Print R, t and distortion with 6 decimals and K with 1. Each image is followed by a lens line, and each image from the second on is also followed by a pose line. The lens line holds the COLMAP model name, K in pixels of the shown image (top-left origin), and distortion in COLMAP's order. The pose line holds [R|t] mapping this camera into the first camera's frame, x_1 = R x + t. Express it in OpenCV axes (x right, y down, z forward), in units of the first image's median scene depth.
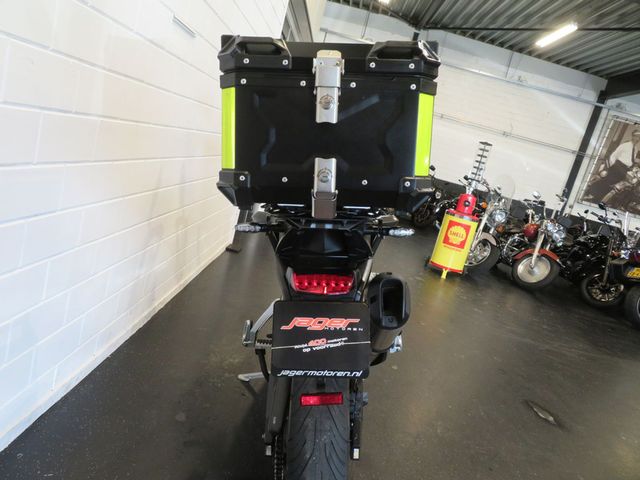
lens RADIAL K [[458.6, 0, 320.0], [0, 458.6, 240.0], [0, 0, 1]] dist [-0.004285, 0.001172]
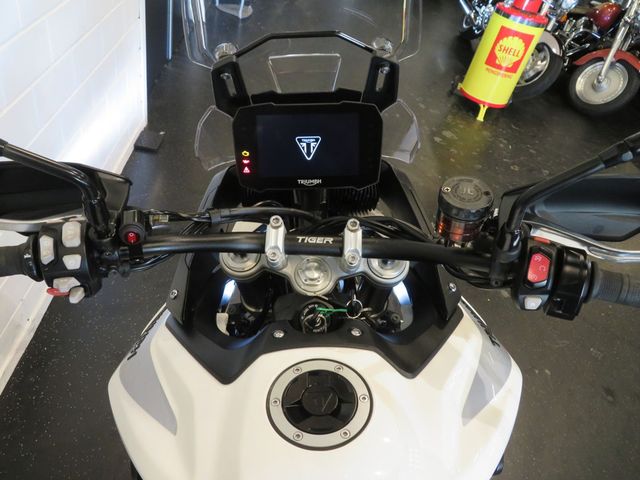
lens RADIAL K [[458.6, 0, 320.0], [0, 458.6, 240.0], [0, 0, 1]] dist [-0.004285, 0.001172]
pose [[0.997263, -0.070999, 0.020616, 0.003231], [0.050456, 0.857421, 0.512137, -0.120838], [-0.054038, -0.509695, 0.858656, 0.318655]]
